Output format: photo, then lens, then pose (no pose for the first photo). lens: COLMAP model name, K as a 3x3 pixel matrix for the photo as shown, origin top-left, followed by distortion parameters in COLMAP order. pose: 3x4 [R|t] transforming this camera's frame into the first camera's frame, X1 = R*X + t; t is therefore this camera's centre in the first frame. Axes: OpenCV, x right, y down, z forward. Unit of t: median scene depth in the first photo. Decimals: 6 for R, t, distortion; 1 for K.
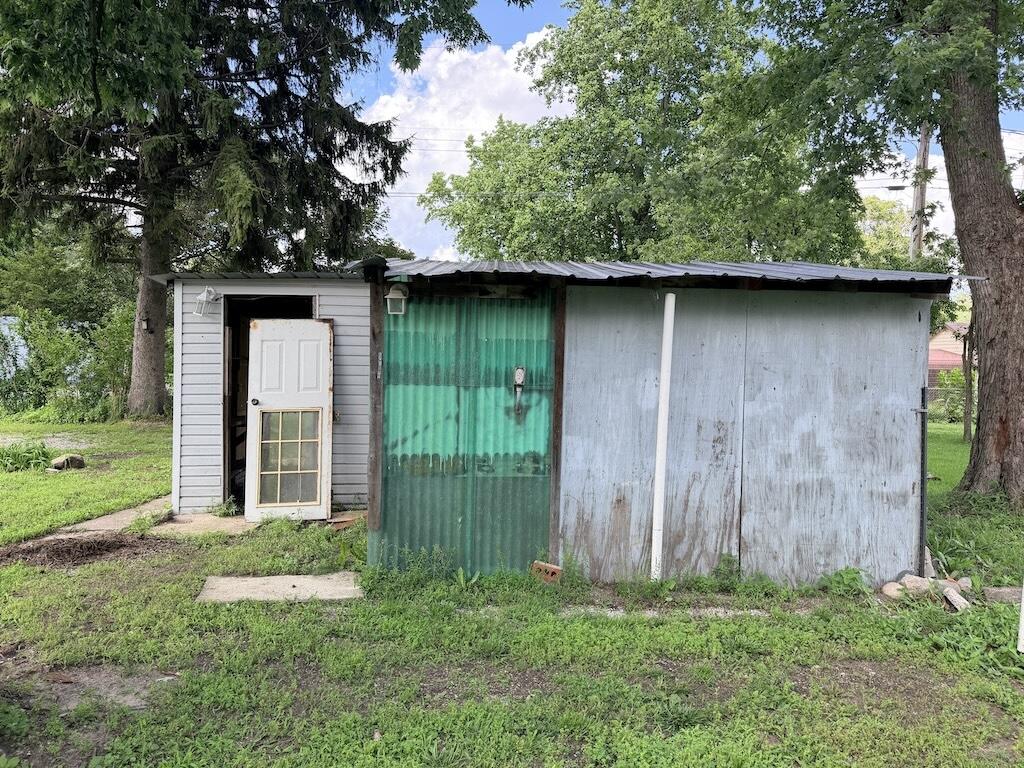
lens RADIAL K [[719.4, 0, 511.0], [0, 719.4, 384.4], [0, 0, 1]] dist [0.011260, -0.002574]
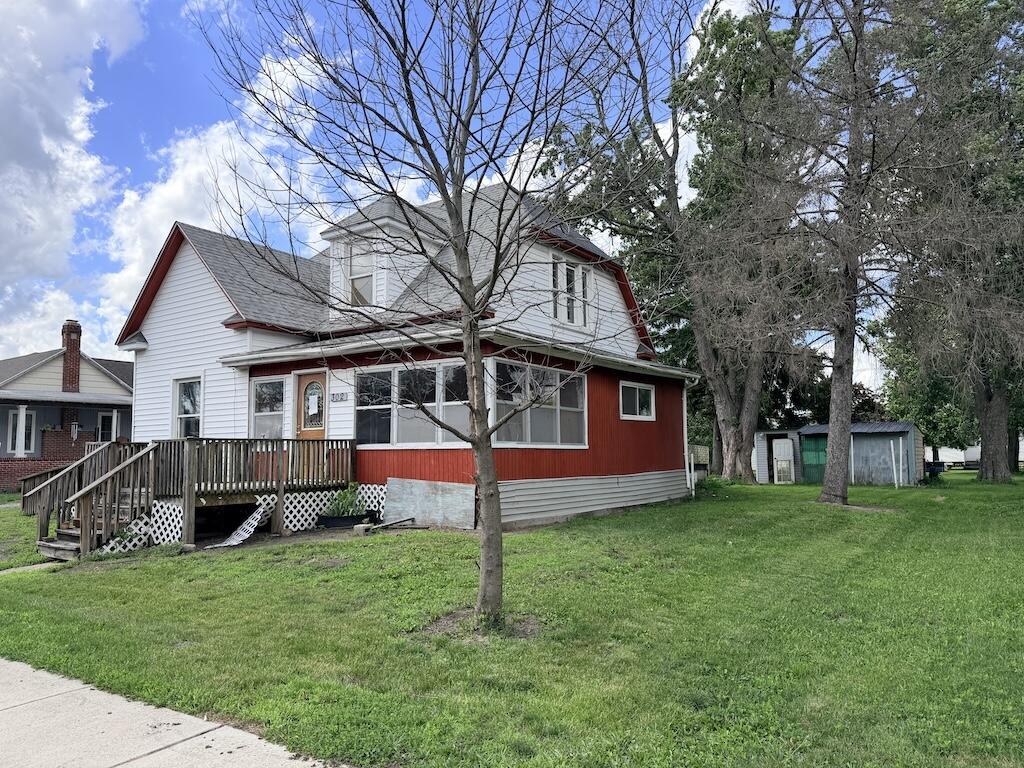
lens RADIAL K [[719.4, 0, 511.2], [0, 719.4, 387.8], [0, 0, 1]] dist [0.011260, -0.002574]
pose [[0.813160, -0.081073, -0.576367, 1.310689], [0.005103, 0.991207, -0.132226, 0.245055], [0.582018, 0.104579, 0.806423, -5.119670]]
